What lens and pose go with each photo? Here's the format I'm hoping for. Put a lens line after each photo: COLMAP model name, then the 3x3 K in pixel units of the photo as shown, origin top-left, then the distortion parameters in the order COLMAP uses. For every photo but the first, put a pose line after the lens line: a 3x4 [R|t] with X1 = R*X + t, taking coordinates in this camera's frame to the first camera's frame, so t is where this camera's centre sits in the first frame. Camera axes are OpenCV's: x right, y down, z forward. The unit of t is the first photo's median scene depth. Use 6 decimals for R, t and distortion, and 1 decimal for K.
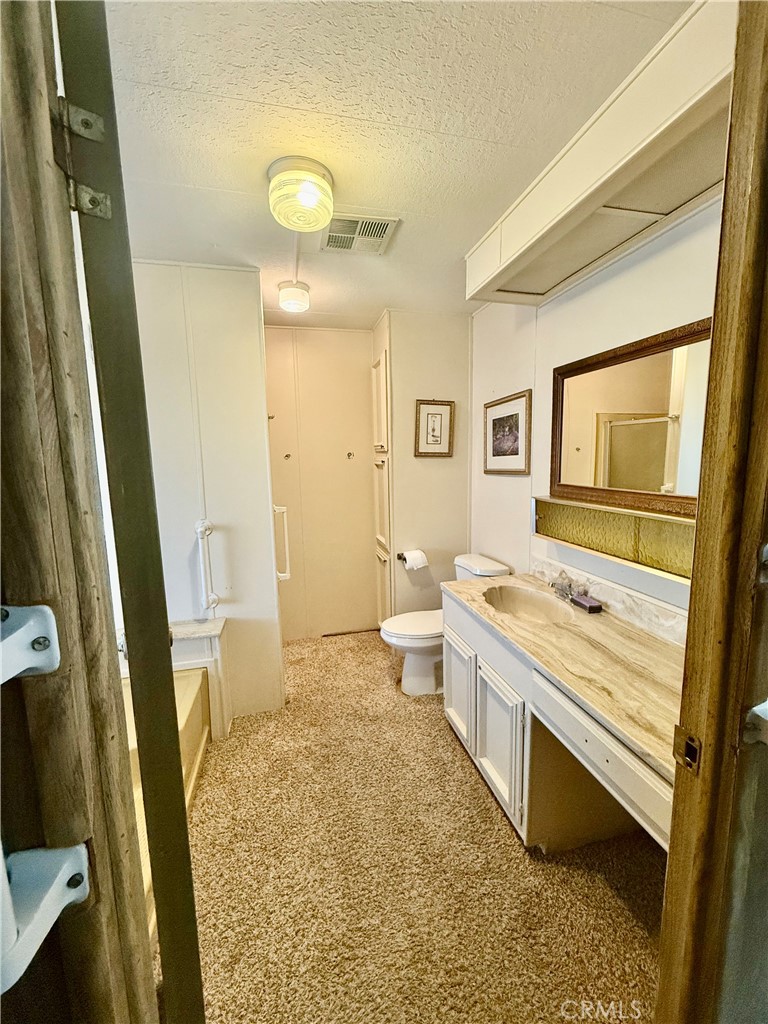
lens RADIAL K [[408.3, 0, 384.2], [0, 408.3, 511.4], [0, 0, 1]] dist [-0.003695, 0.000182]
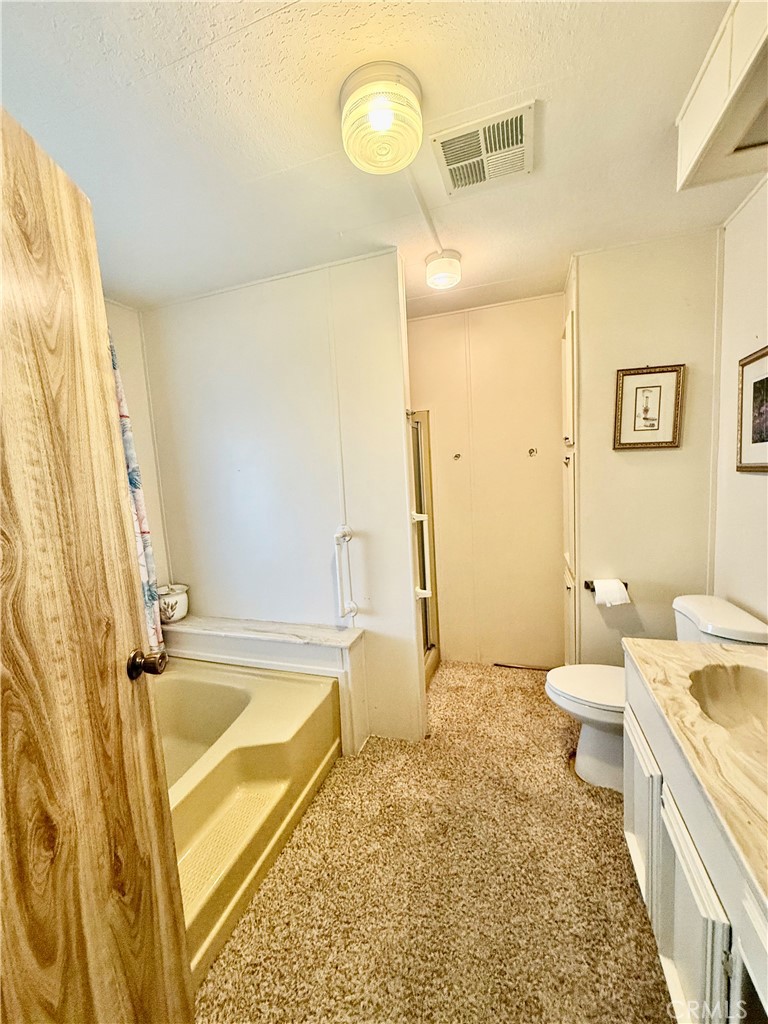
lens RADIAL K [[408.3, 0, 381.0], [0, 408.3, 510.5], [0, 0, 1]] dist [-0.003695, 0.000182]
pose [[0.843431, 0.030206, -0.536387, 0.146020], [-0.032842, 0.999450, 0.004642, -0.020743], [0.536232, 0.013700, 0.843959, 0.214547]]
